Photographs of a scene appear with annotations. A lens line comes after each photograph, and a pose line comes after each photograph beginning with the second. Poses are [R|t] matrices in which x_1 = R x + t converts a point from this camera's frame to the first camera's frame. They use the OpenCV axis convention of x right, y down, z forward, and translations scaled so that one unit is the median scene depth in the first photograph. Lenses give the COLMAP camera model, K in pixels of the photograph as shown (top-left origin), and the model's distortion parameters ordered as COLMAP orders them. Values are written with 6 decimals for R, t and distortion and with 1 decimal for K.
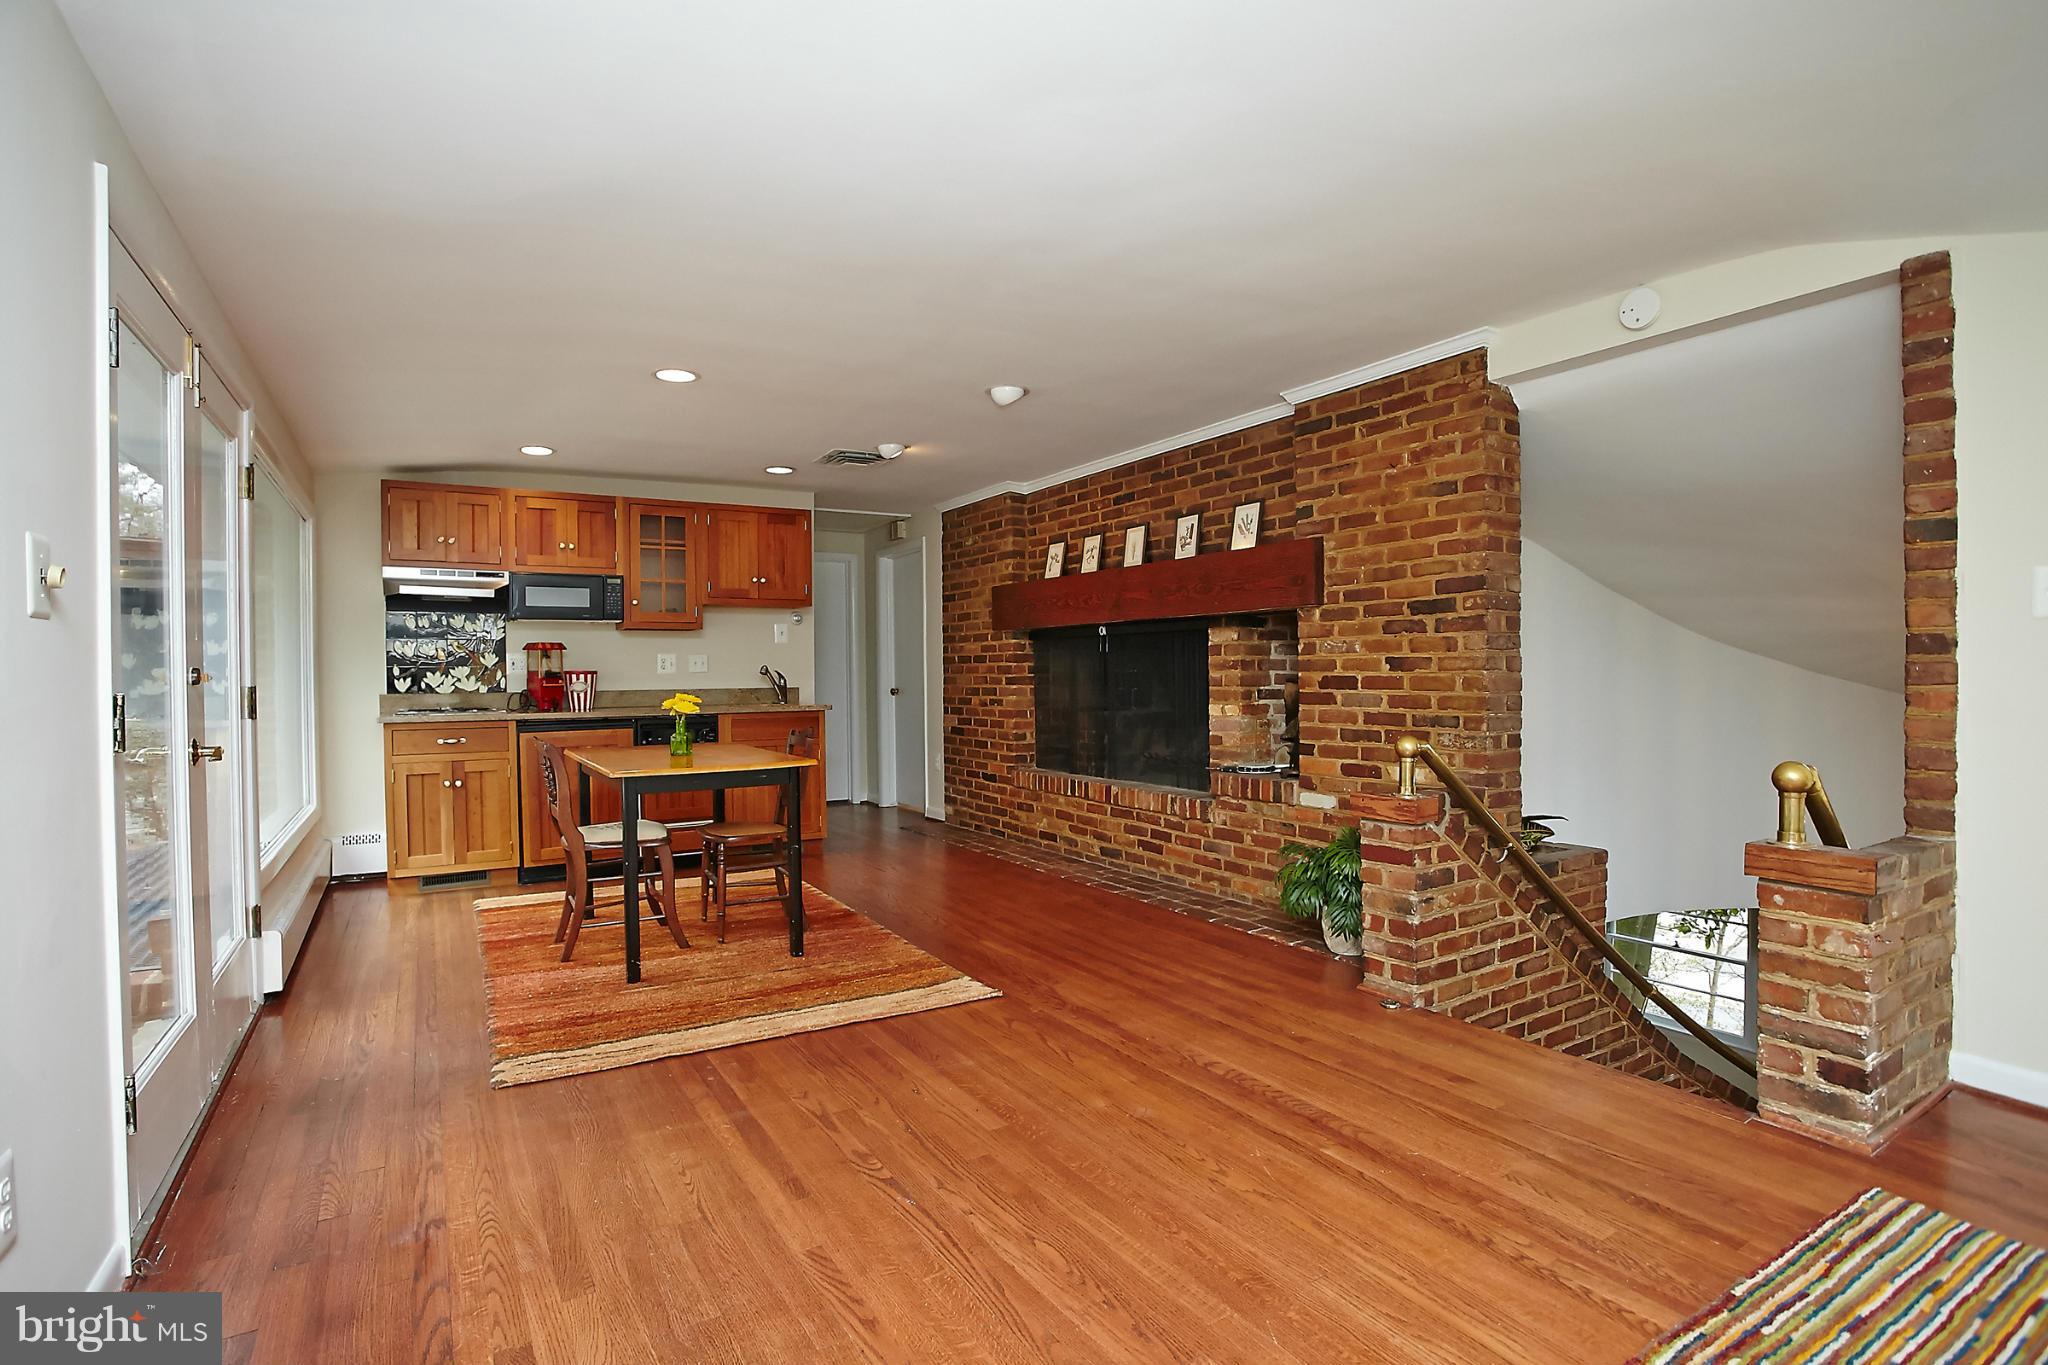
lens RADIAL K [[1011.3, 0, 1021.5], [0, 1011.3, 678.8], [0, 0, 1]] dist [-0.032242, 0.003931]
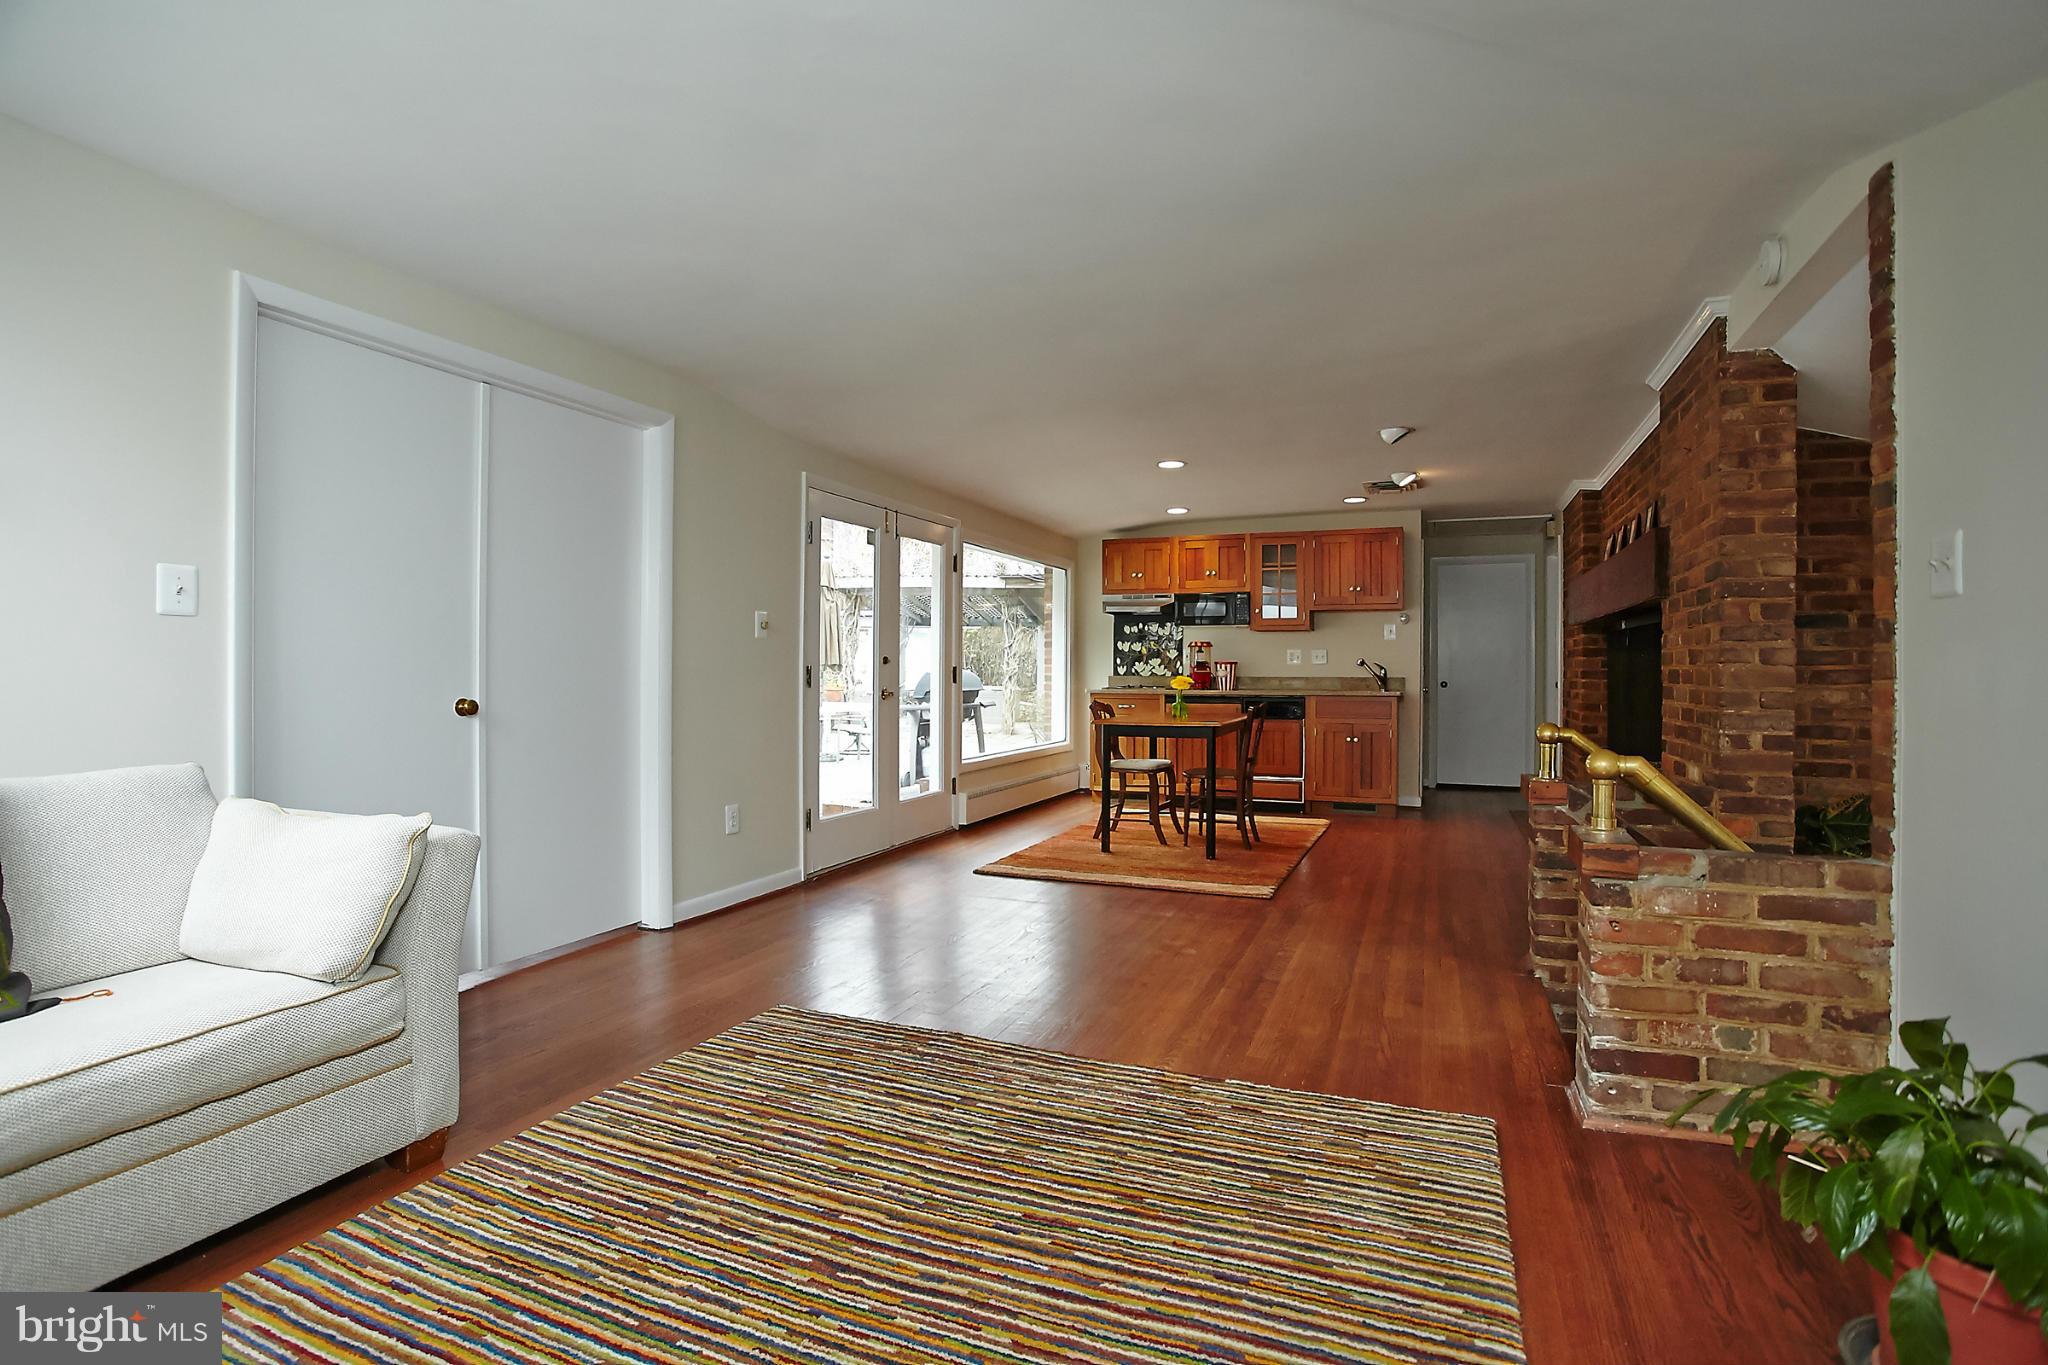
lens RADIAL K [[1011.3, 0, 1037.6], [0, 1011.3, 674.0], [0, 0, 1]] dist [-0.032242, 0.003931]
pose [[0.594907, 0.015838, -0.803639, 0.560462], [-0.017274, 0.999827, 0.006917, 0.004030], [0.803609, 0.009767, 0.595078, -0.039239]]
